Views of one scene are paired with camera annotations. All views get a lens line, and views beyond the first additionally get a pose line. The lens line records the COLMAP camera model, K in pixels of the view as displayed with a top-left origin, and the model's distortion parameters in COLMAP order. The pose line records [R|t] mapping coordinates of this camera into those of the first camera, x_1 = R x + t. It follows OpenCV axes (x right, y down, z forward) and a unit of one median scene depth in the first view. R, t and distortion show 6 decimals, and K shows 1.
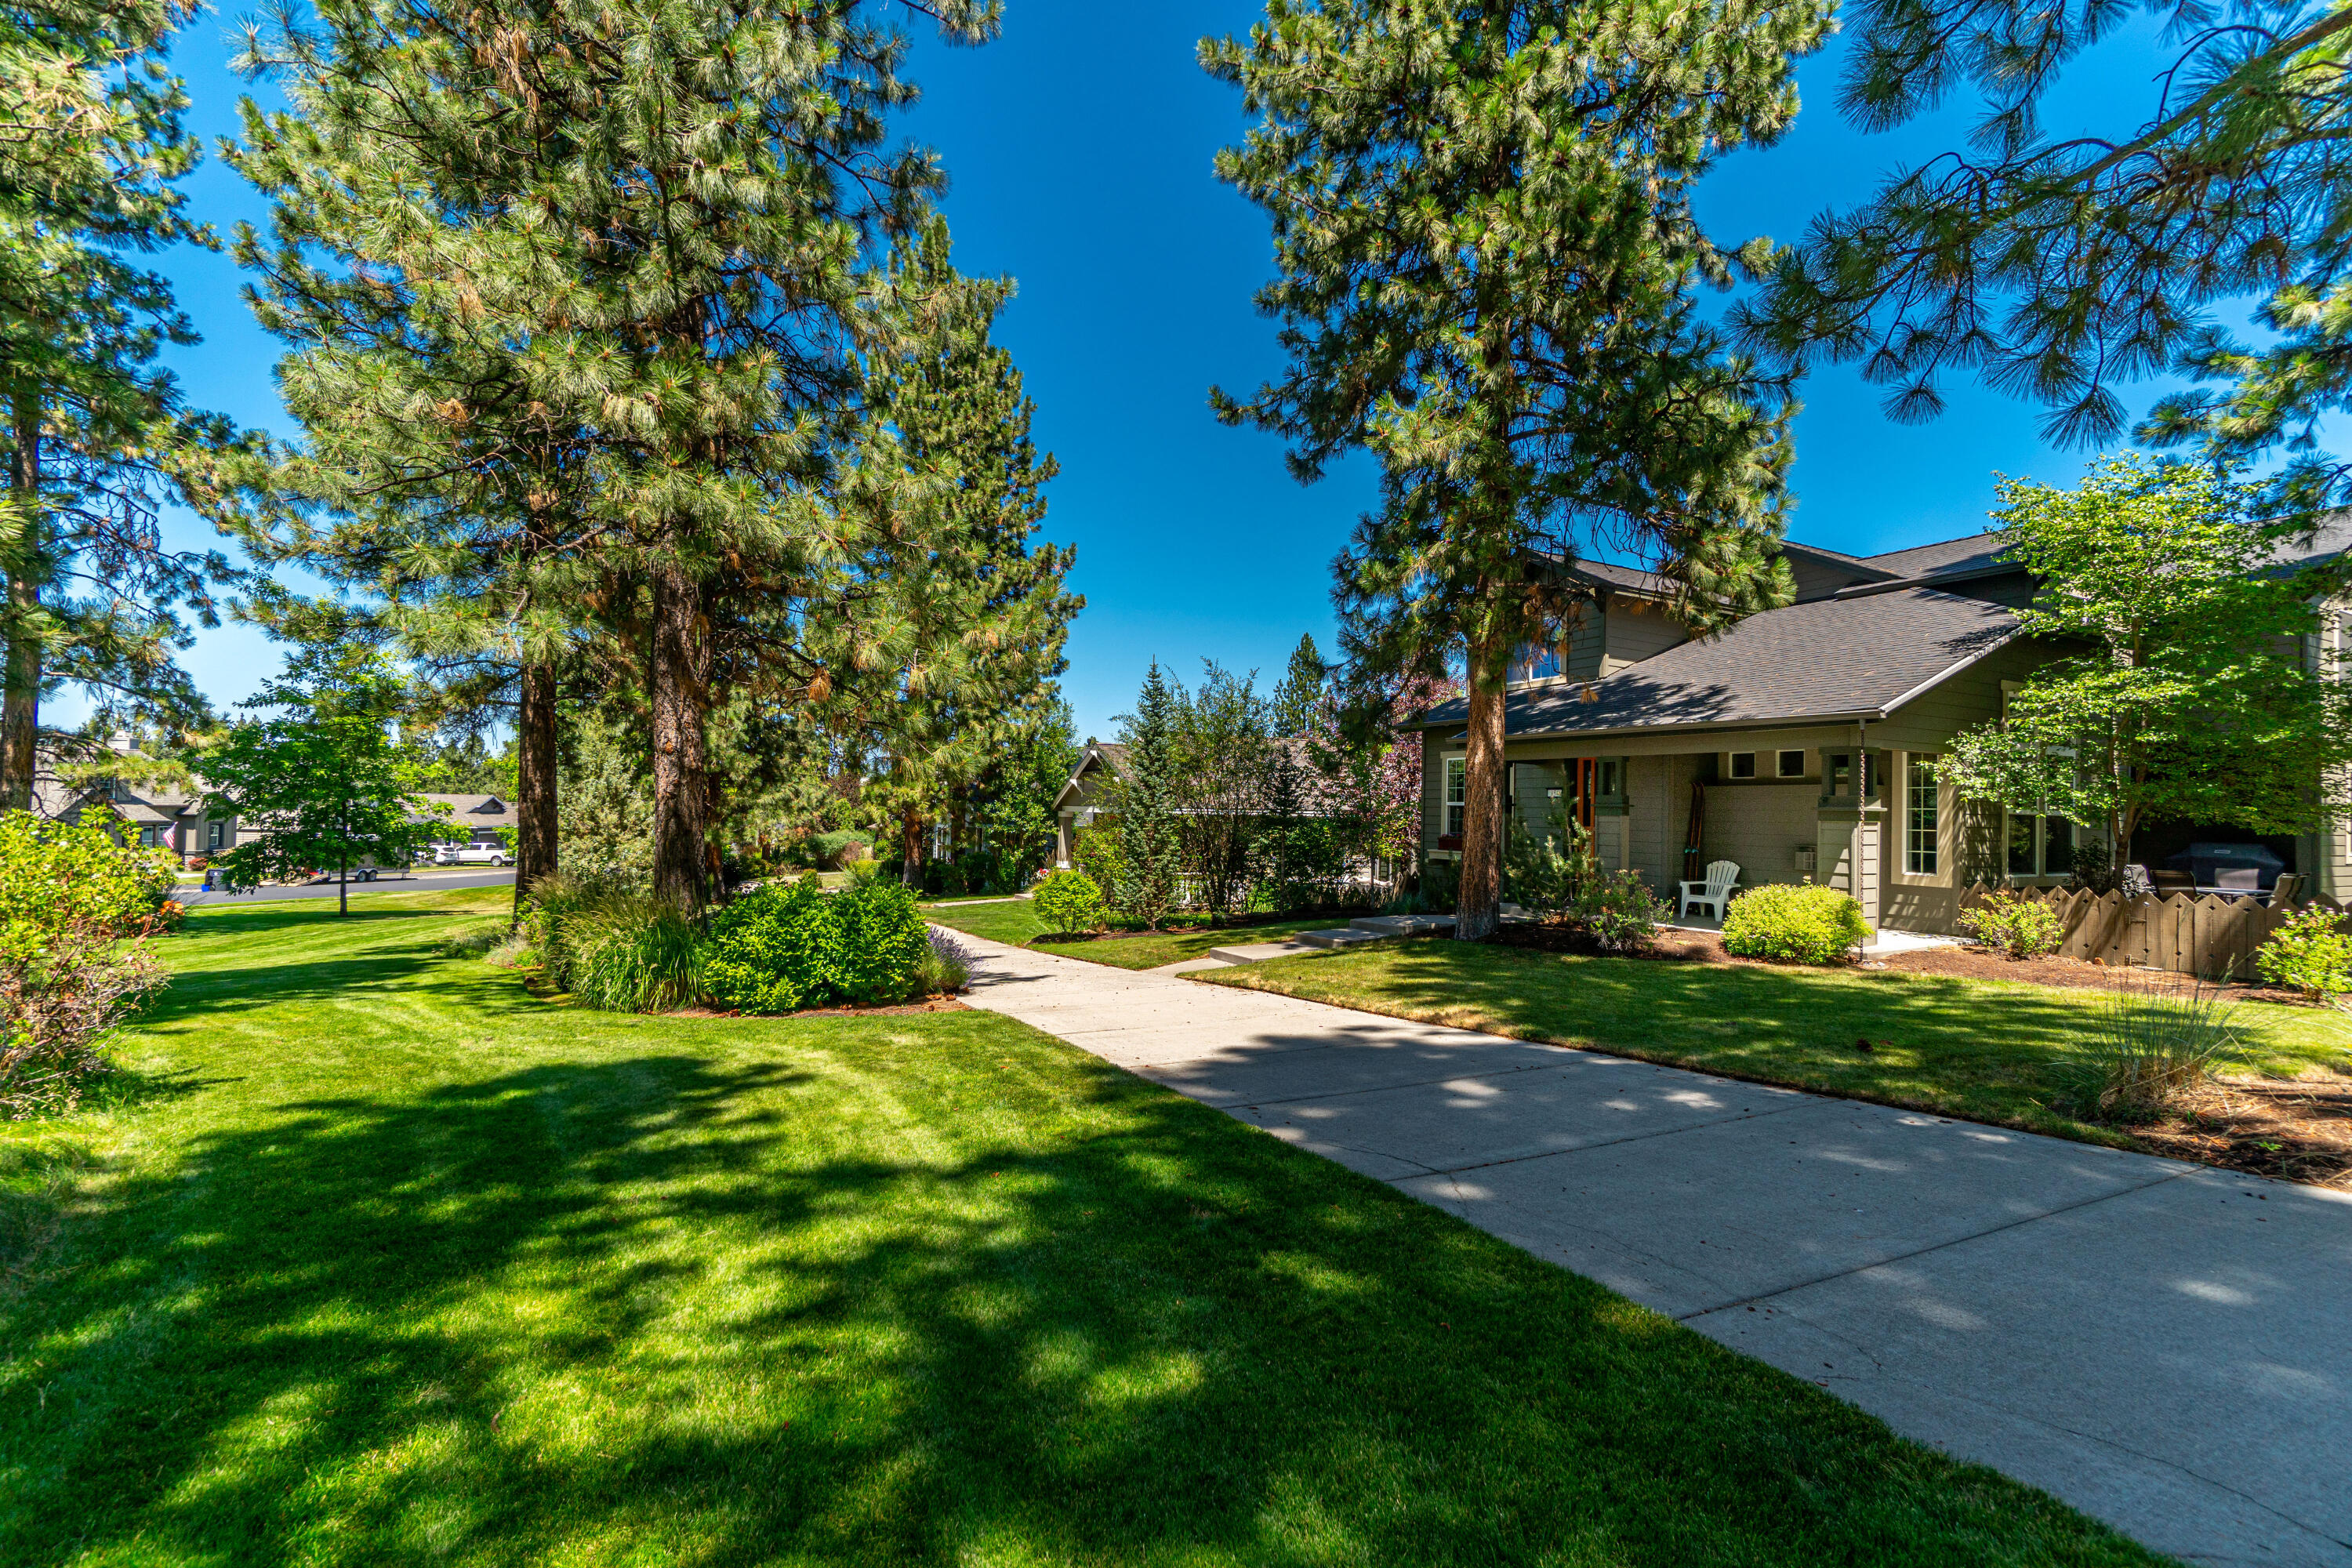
lens RADIAL K [[1008.5, 0, 1176.7], [0, 1008.5, 782.4], [0, 0, 1]] dist [-0.000333, 0.000243]
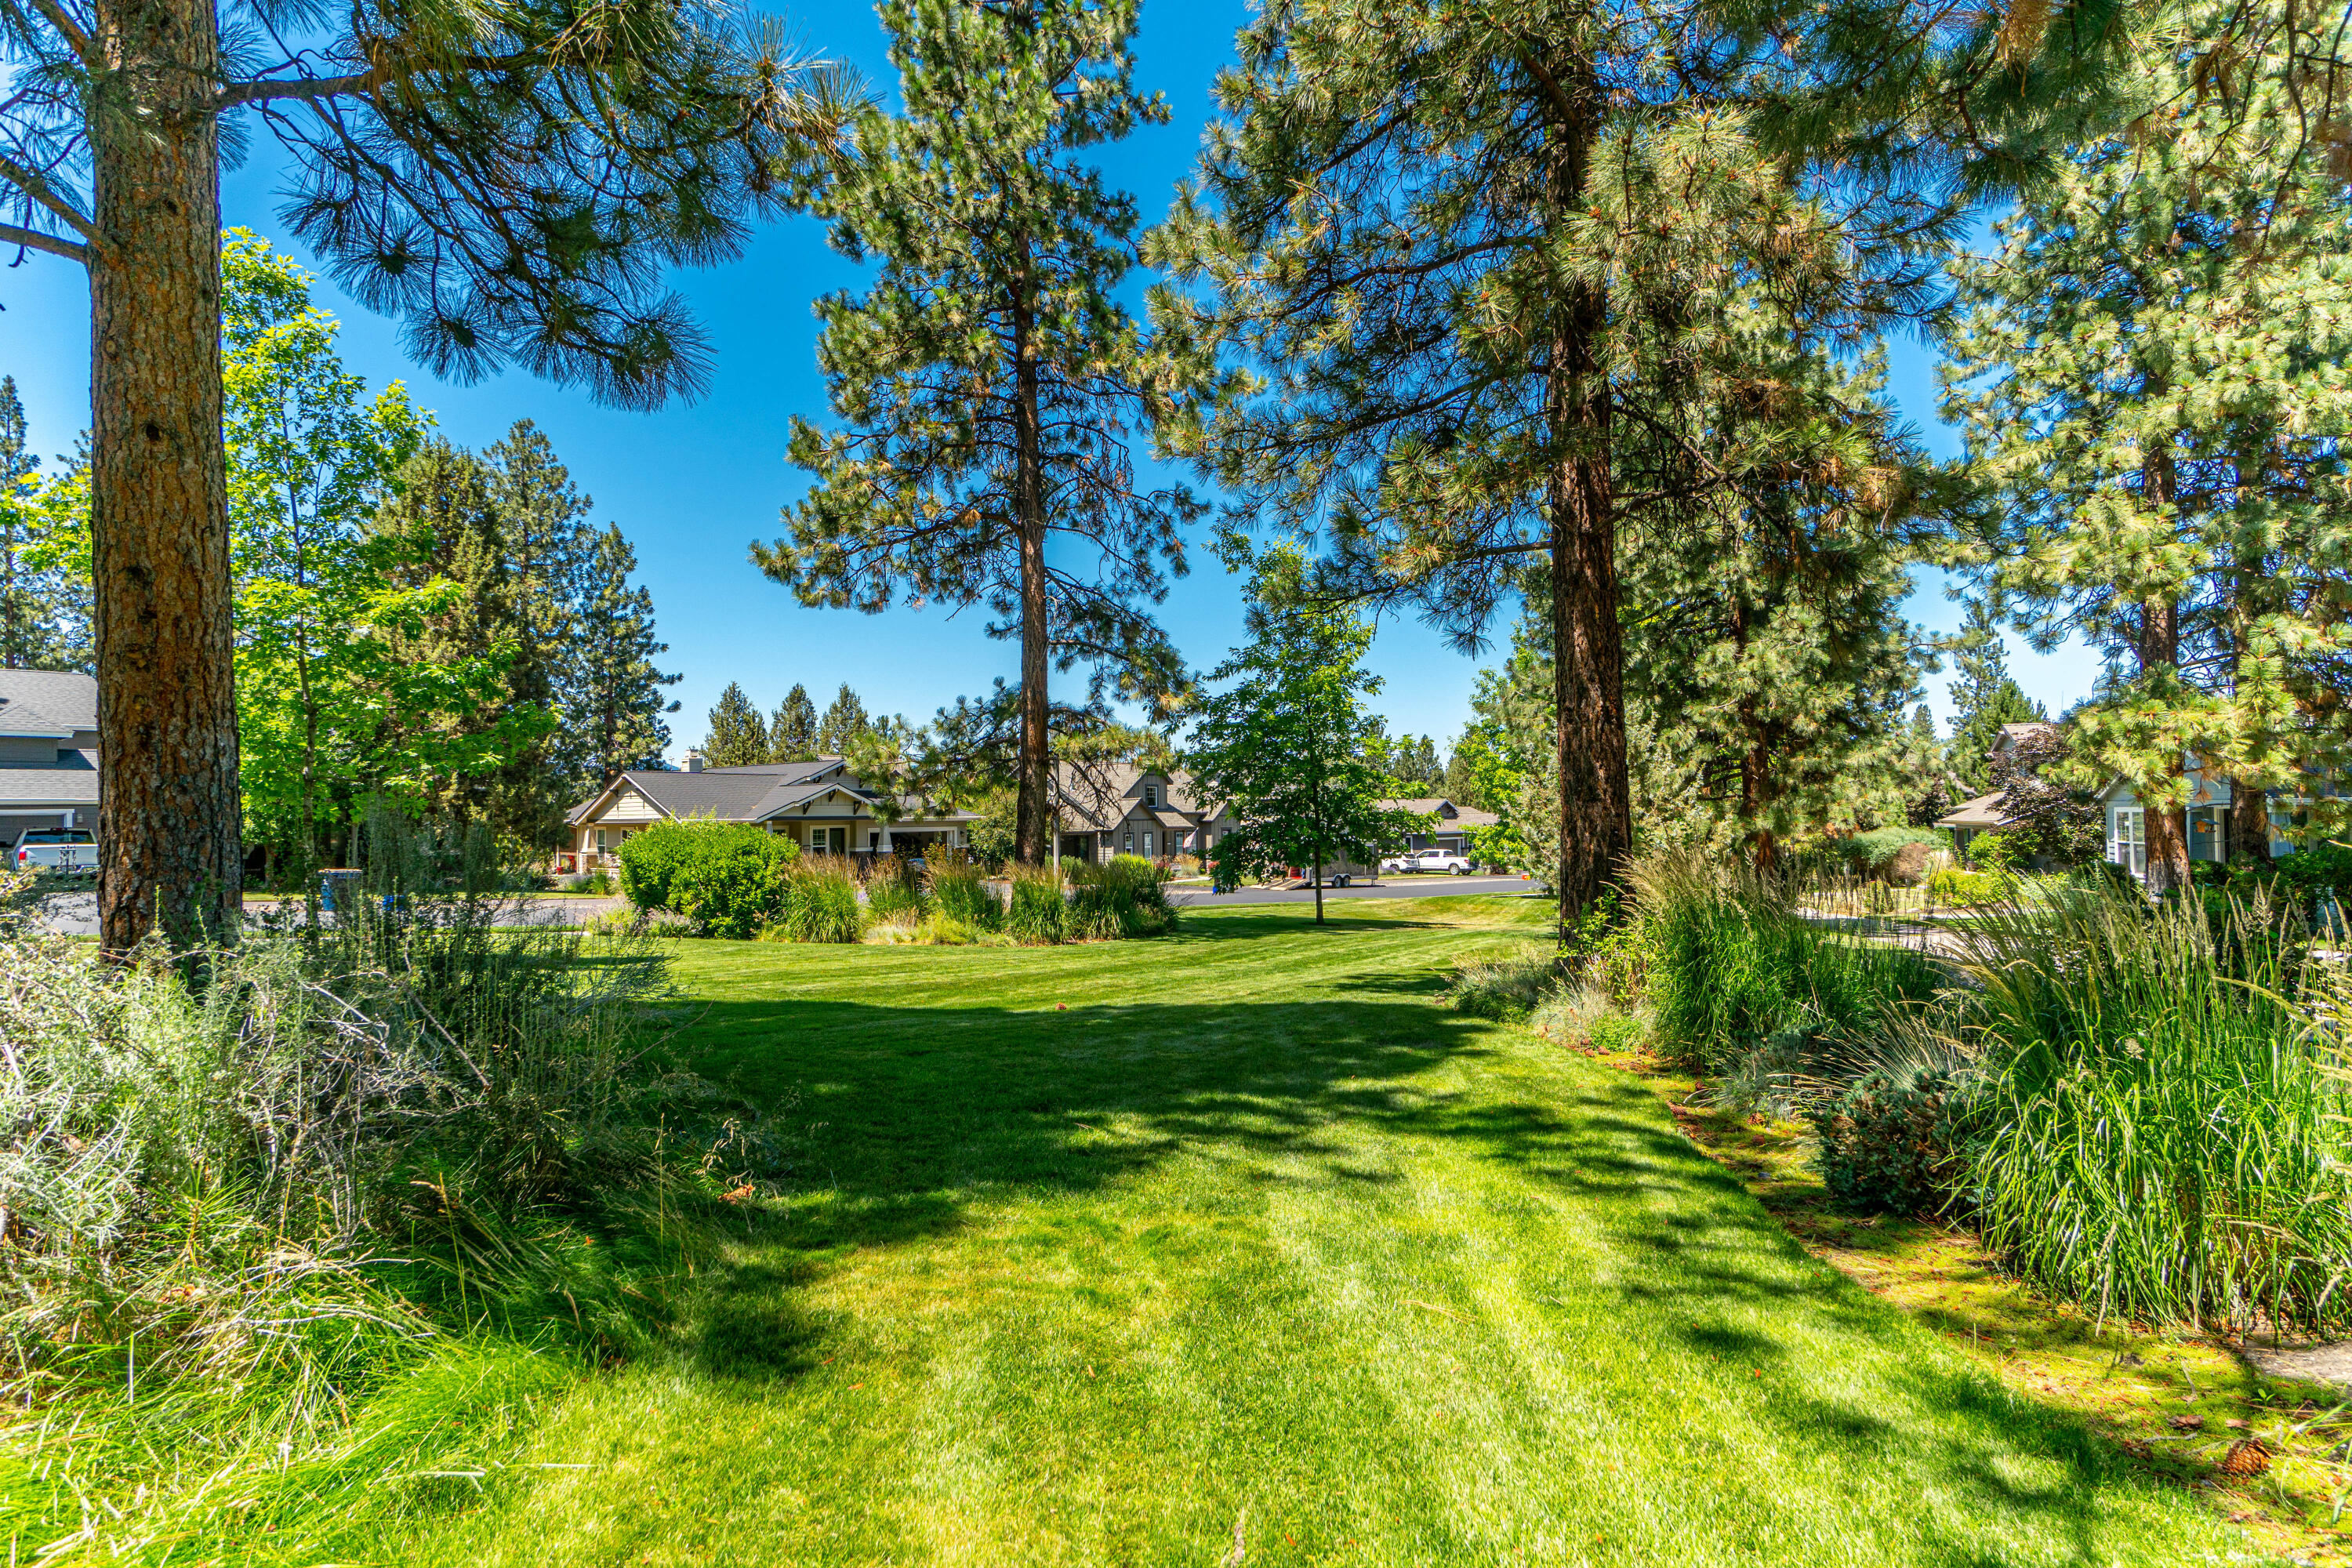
lens RADIAL K [[1229.0, 0, 1177.4], [0, 1229.0, 789.4], [0, 0, 1]] dist [-0.005562, -0.000505]
pose [[0.691307, -0.036980, -0.721614, -0.189433], [0.042136, 0.999053, -0.010832, 0.030241], [0.721331, -0.022918, 0.692211, 0.237064]]
